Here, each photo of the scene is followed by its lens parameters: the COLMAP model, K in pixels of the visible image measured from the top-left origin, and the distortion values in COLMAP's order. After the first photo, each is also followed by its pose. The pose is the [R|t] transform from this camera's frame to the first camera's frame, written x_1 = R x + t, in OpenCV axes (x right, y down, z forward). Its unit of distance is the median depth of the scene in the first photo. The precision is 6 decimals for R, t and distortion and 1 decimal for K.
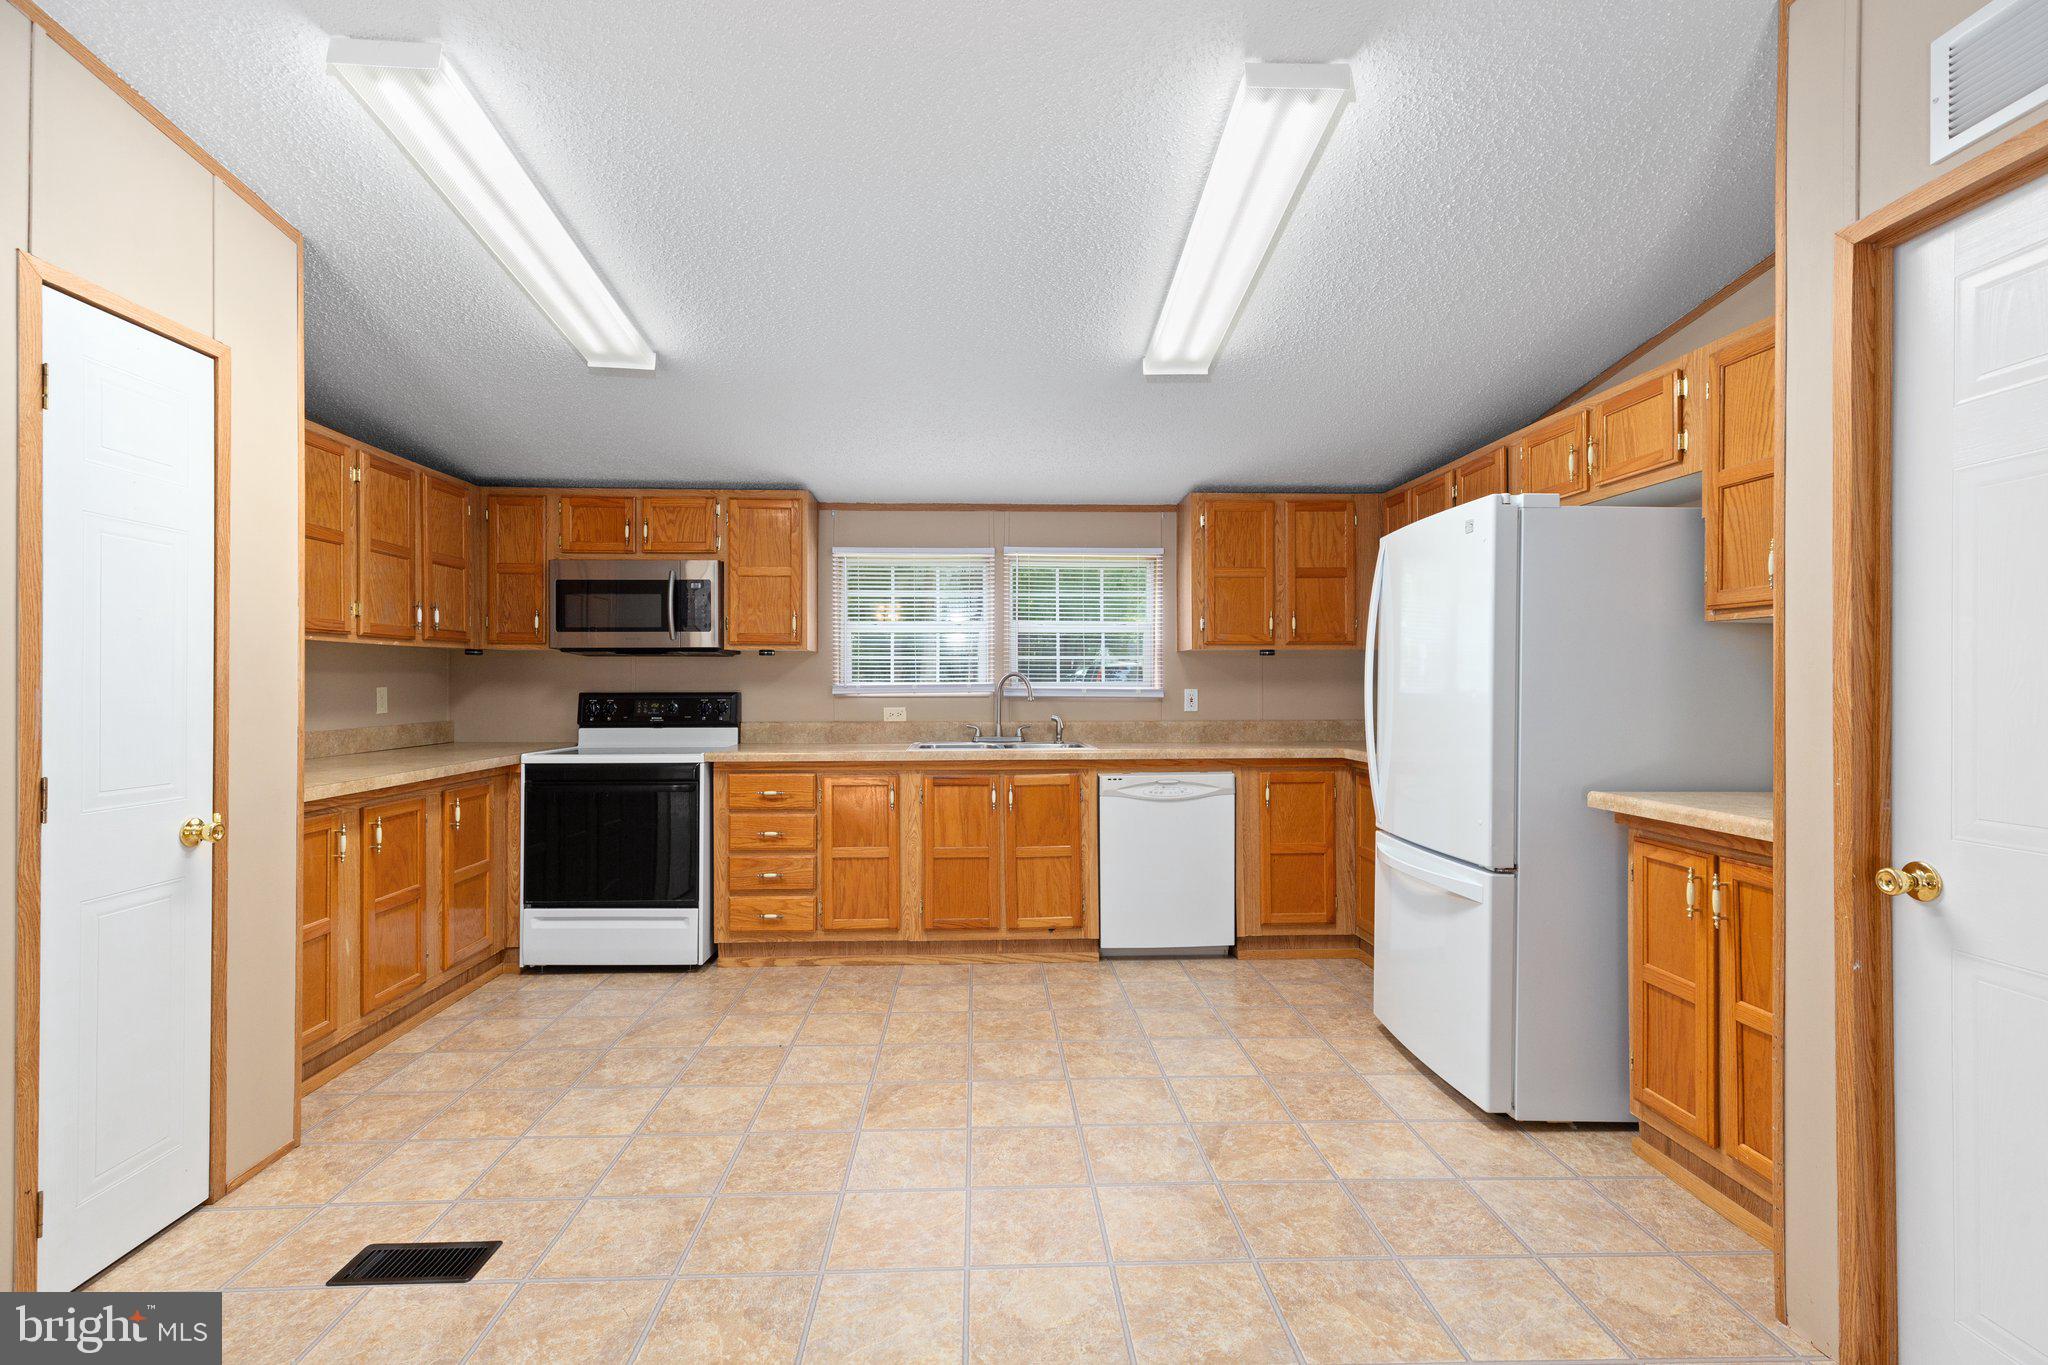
lens RADIAL K [[917.7, 0, 1001.3], [0, 917.7, 682.9], [0, 0, 1]] dist [0.001222, 0.000323]
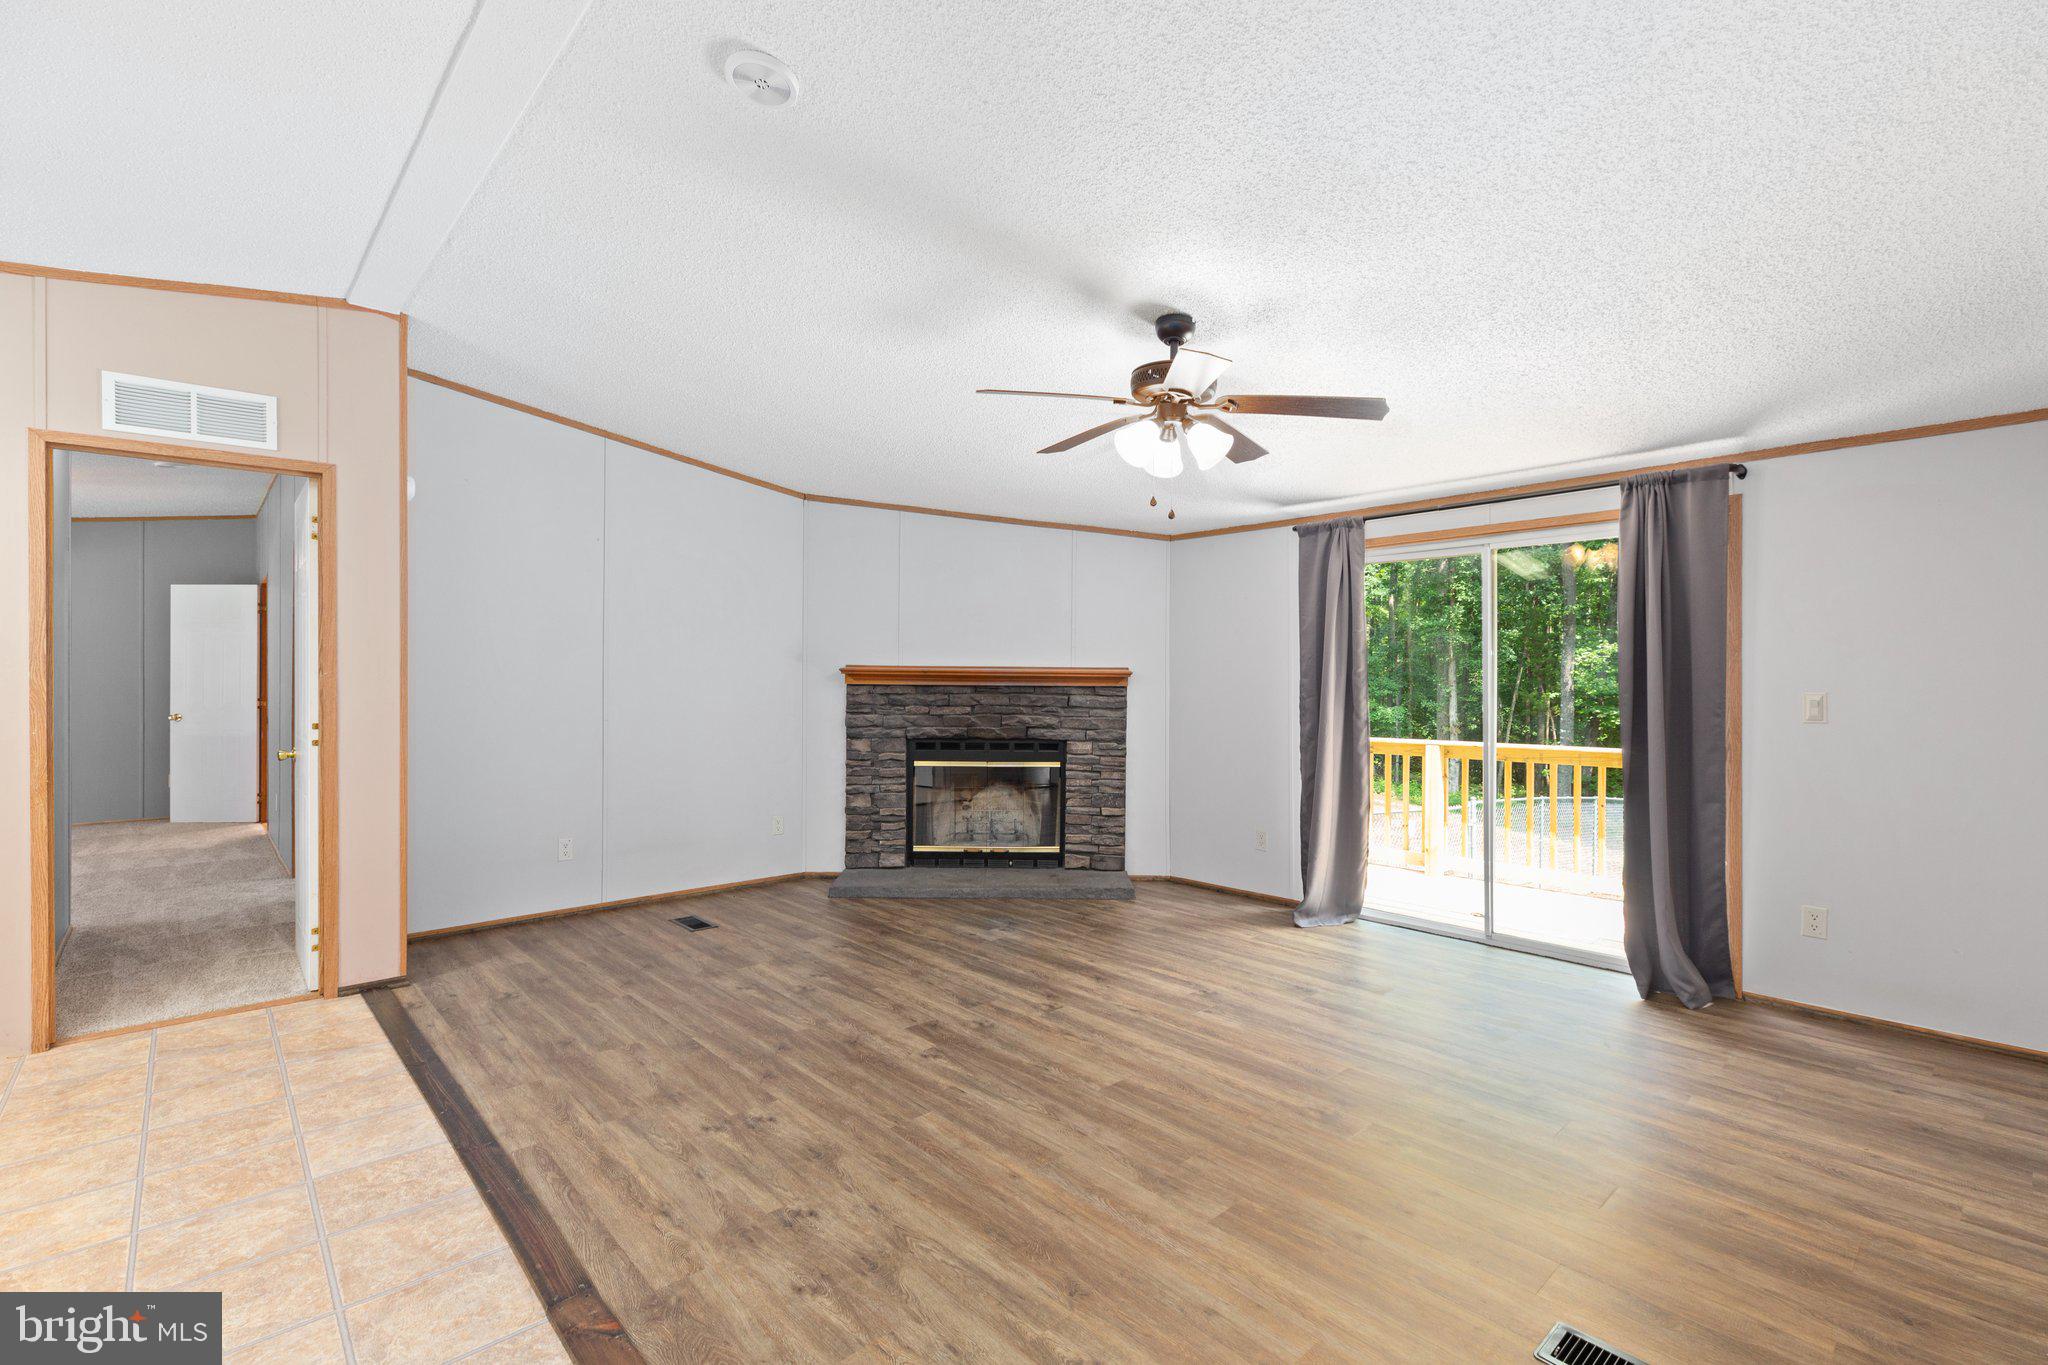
lens RADIAL K [[918.1, 0, 1031.6], [0, 918.1, 673.8], [0, 0, 1]] dist [0.002450, 0.000469]
pose [[-0.654604, 0.001341, 0.755971, -0.724124], [0.000236, 0.999999, -0.001569, -0.001810], [-0.755972, -0.000849, -0.654604, 0.288588]]
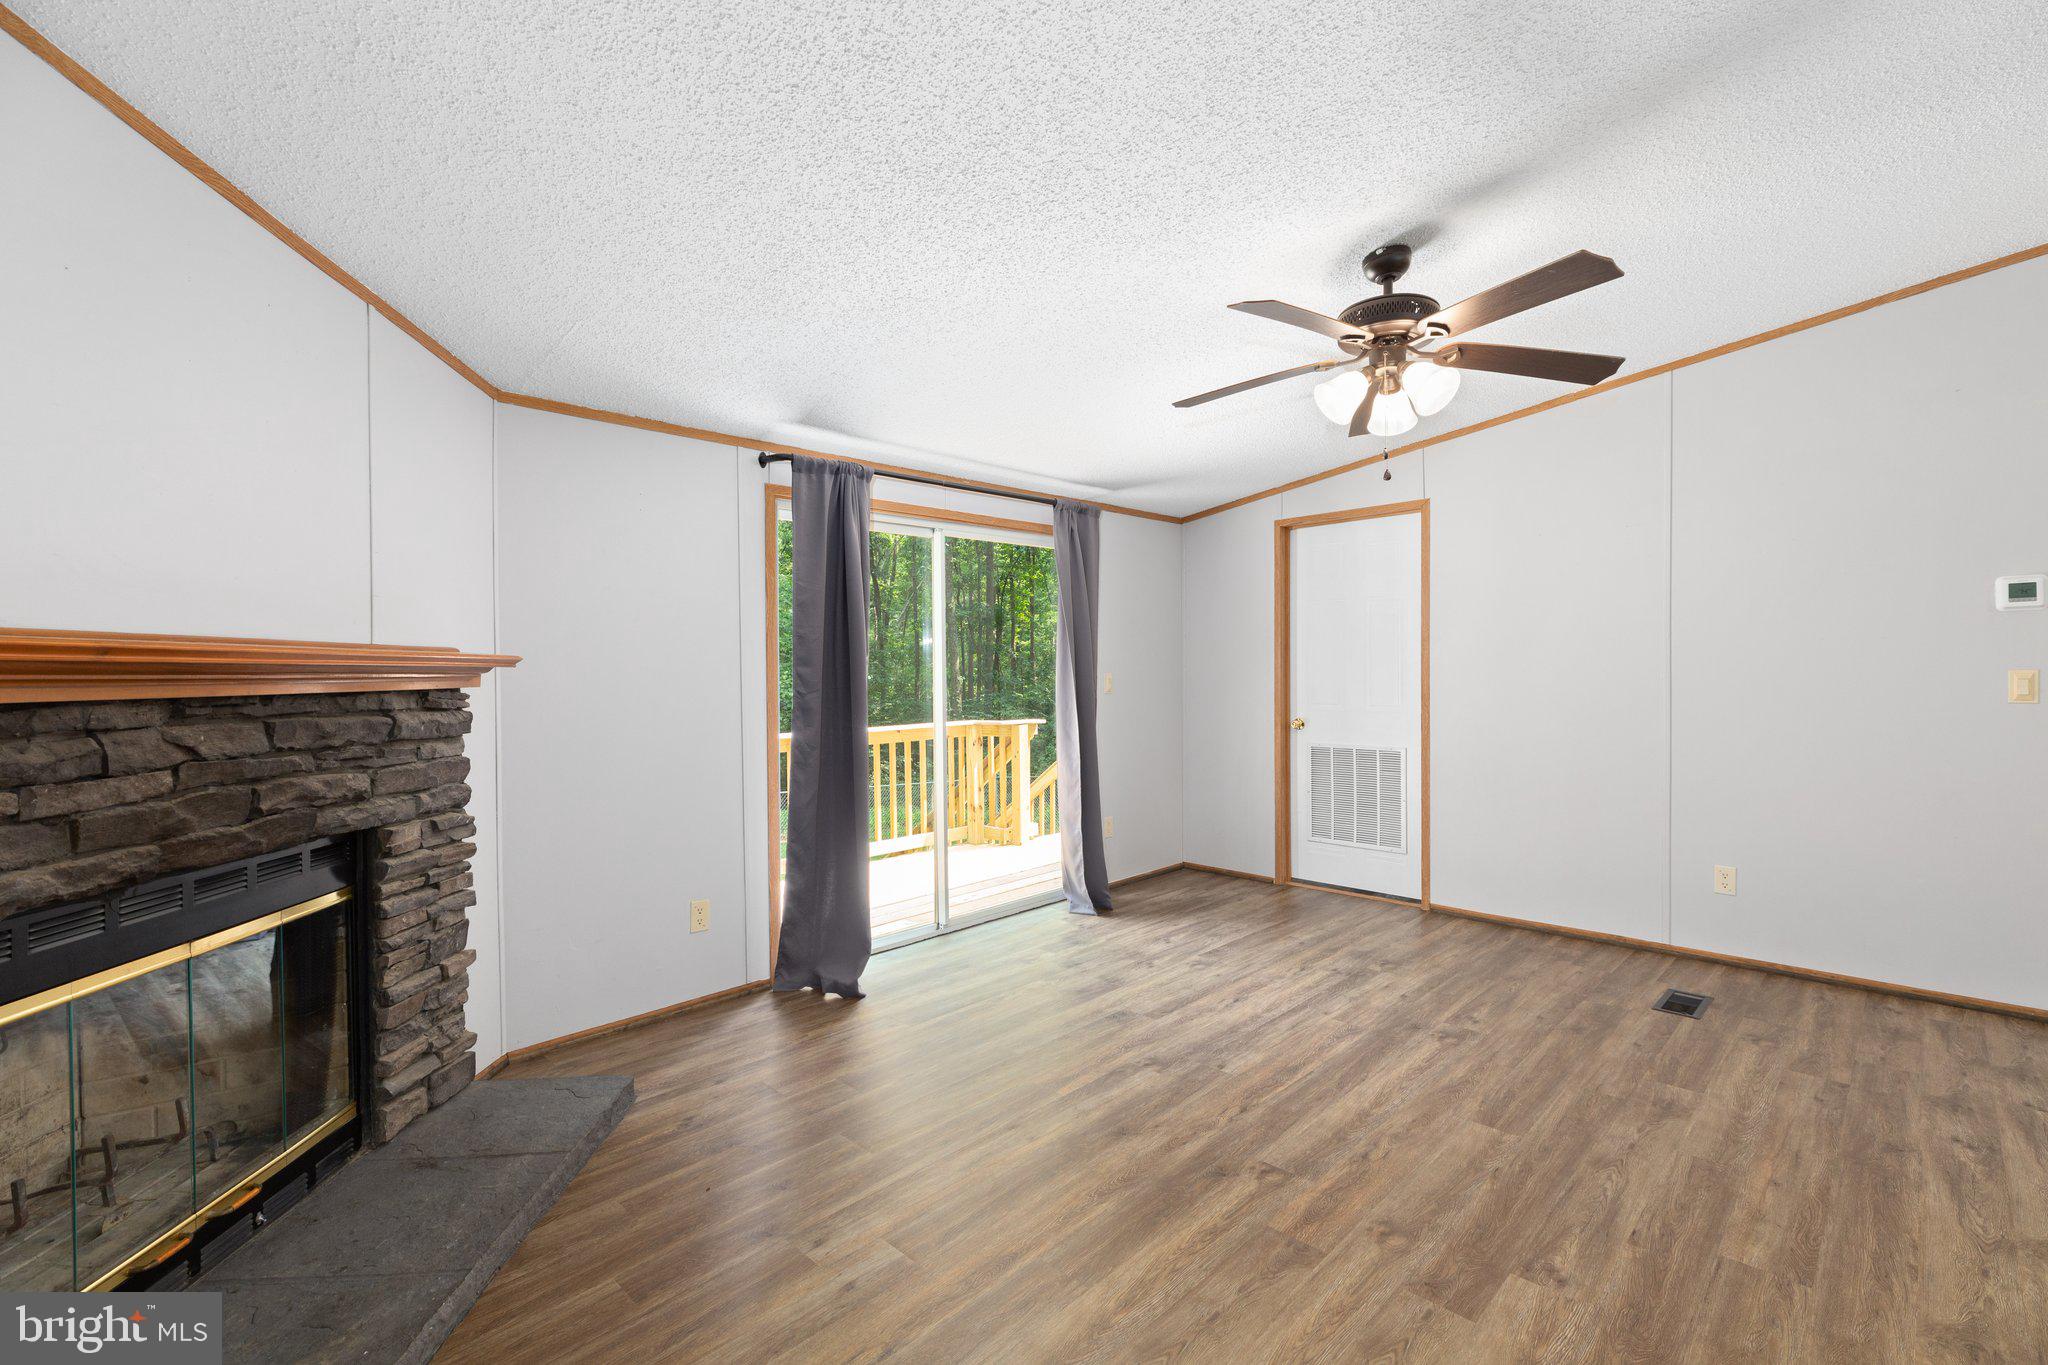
lens RADIAL K [[904.3, 0, 1022.8], [0, 904.3, 676.0], [0, 0, 1]] dist [0.000555, -0.000678]
pose [[-0.729966, 0.014528, -0.683329, 0.404694], [0.007410, 0.999884, 0.013343, 0.000771], [0.683443, 0.004676, -0.729989, 0.004839]]
